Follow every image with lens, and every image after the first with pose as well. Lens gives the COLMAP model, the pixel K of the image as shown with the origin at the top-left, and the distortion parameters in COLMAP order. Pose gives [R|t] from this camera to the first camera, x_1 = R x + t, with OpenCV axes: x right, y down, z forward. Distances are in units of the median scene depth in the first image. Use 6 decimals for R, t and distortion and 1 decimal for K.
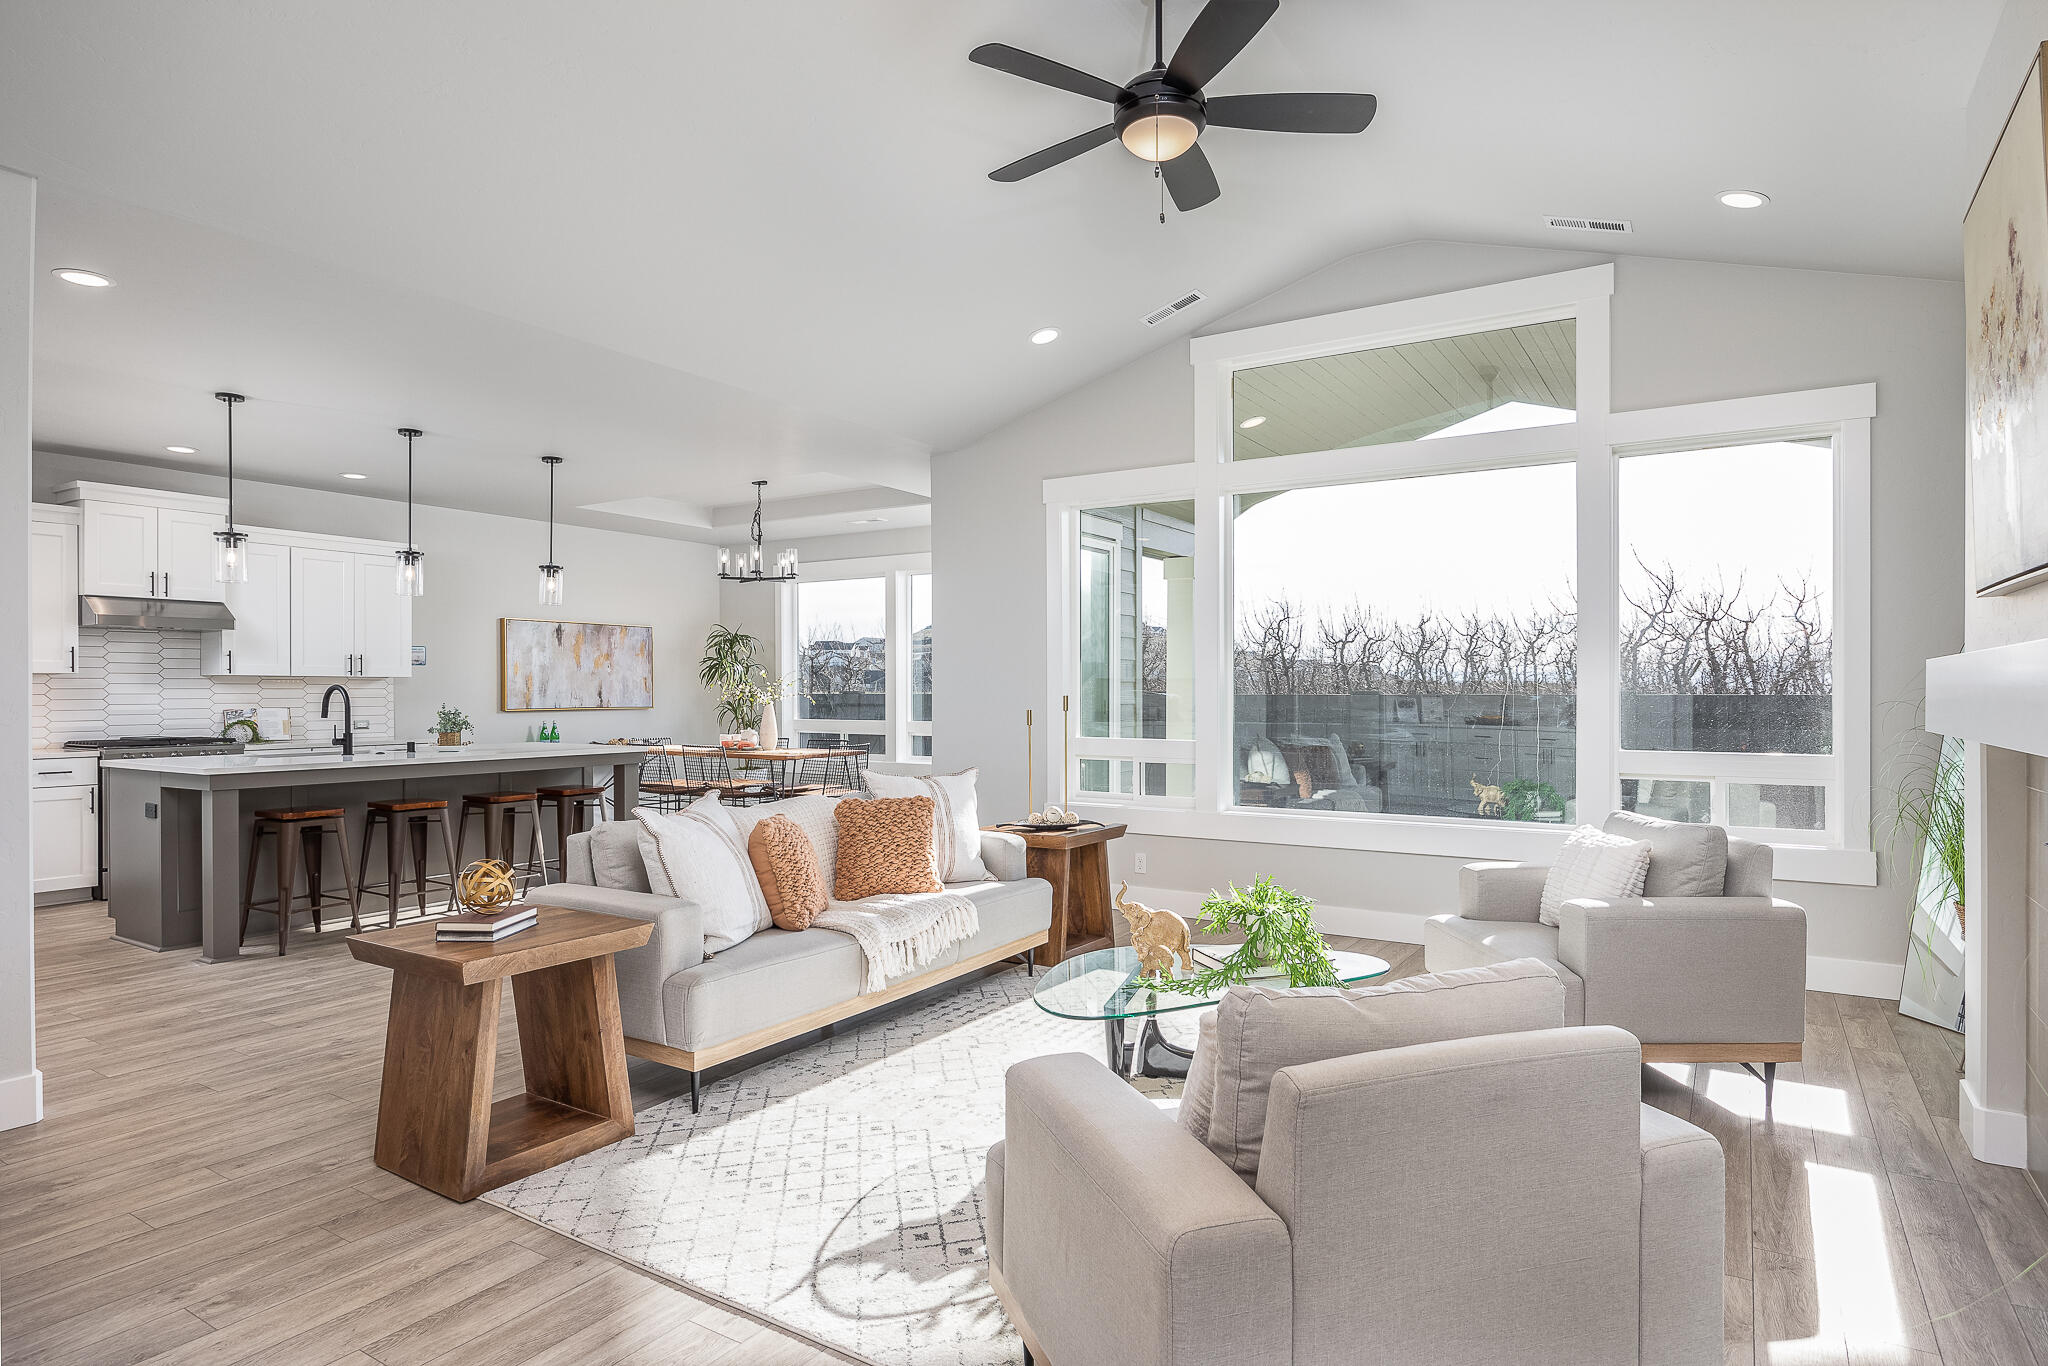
lens RADIAL K [[1129.3, 0, 1022.1], [0, 1129.3, 692.3], [0, 0, 1]] dist [0.000441, 0.000737]
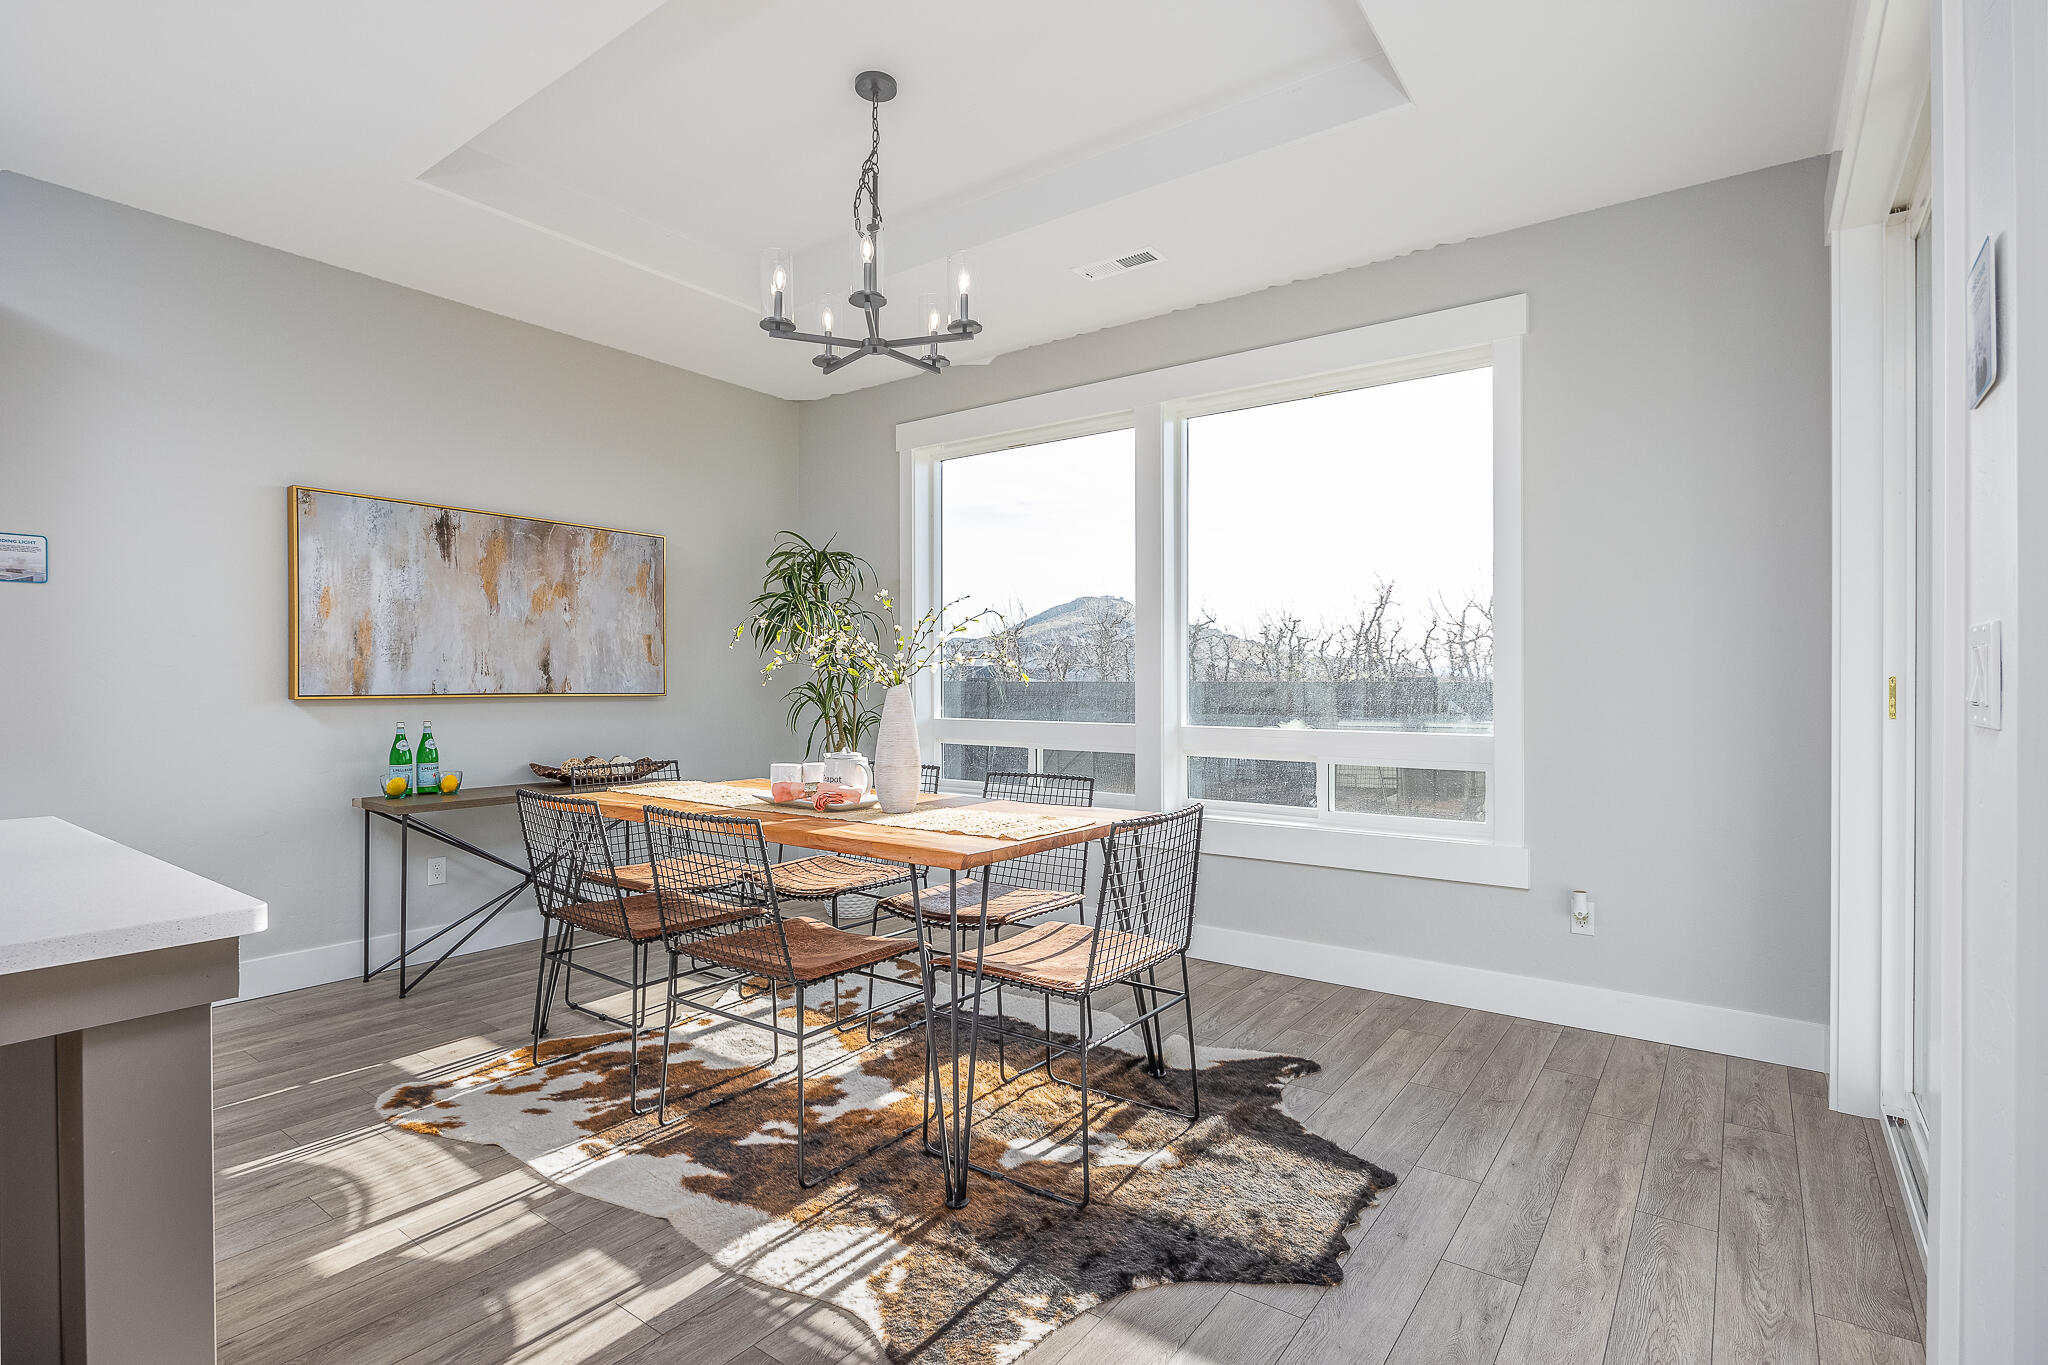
lens RADIAL K [[979.8, 0, 1024.0], [0, 979.8, 682.5], [0, 0, 1]] dist [-0.009364, -0.000129]
pose [[0.997817, 0.004148, -0.065909, -0.184395], [-0.004393, 0.999984, -0.003566, 0.012118], [0.065894, 0.003847, 0.997819, 0.776598]]
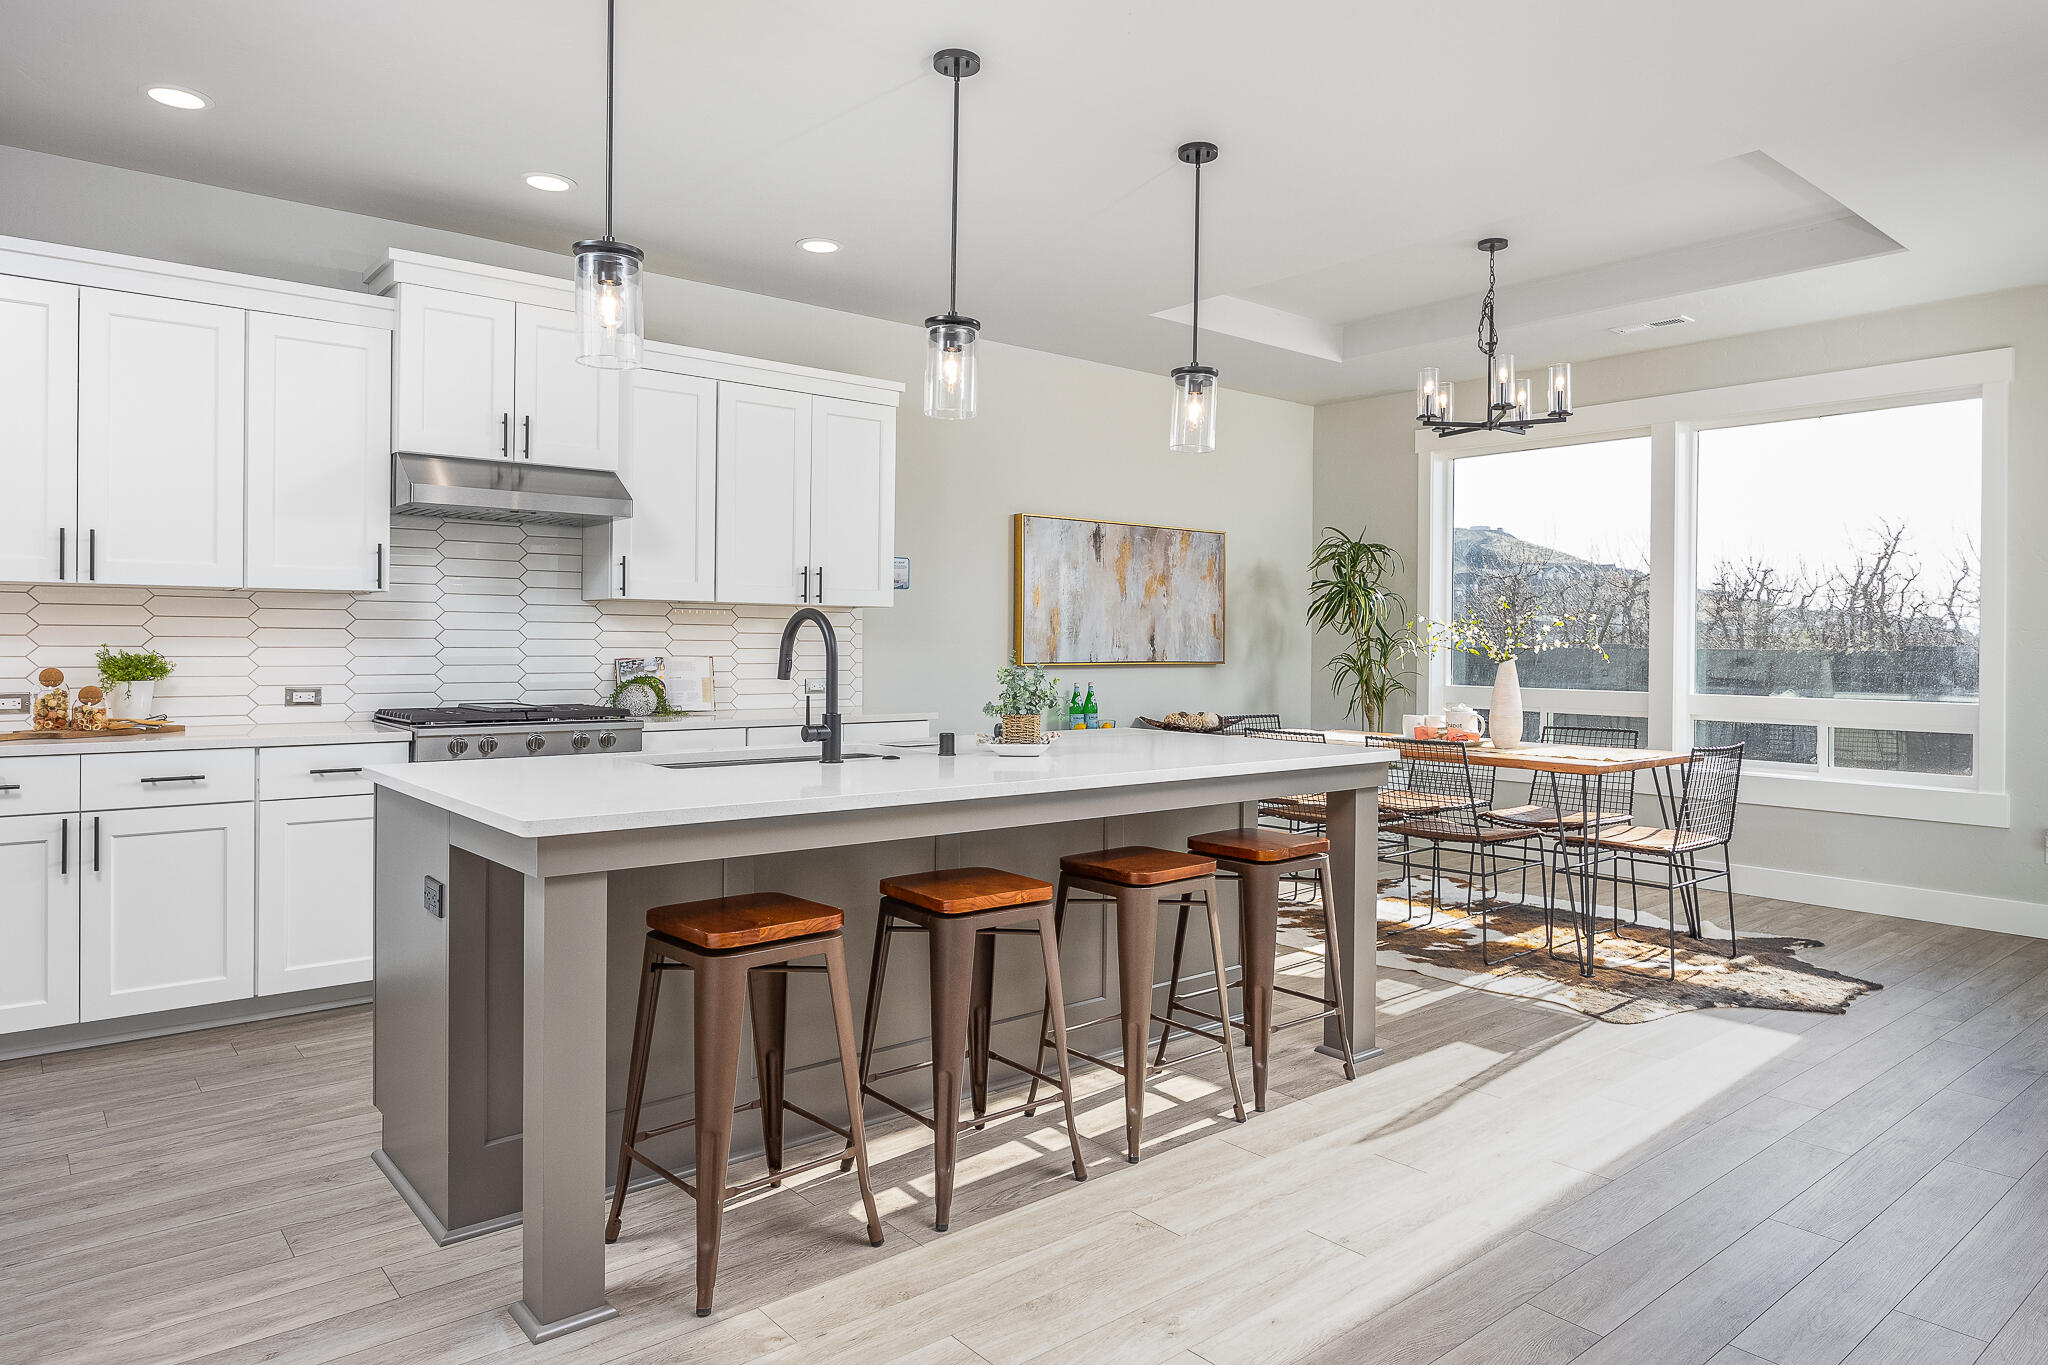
lens RADIAL K [[1266.7, 0, 1092.2], [0, 1266.7, 656.3], [0, 0, 1]] dist [0.001988, -0.000293]
pose [[0.961918, 0.012180, -0.273066, -0.282063], [-0.010037, 0.999907, 0.009244, 0.005557], [0.273153, -0.006151, 0.961951, 0.425179]]
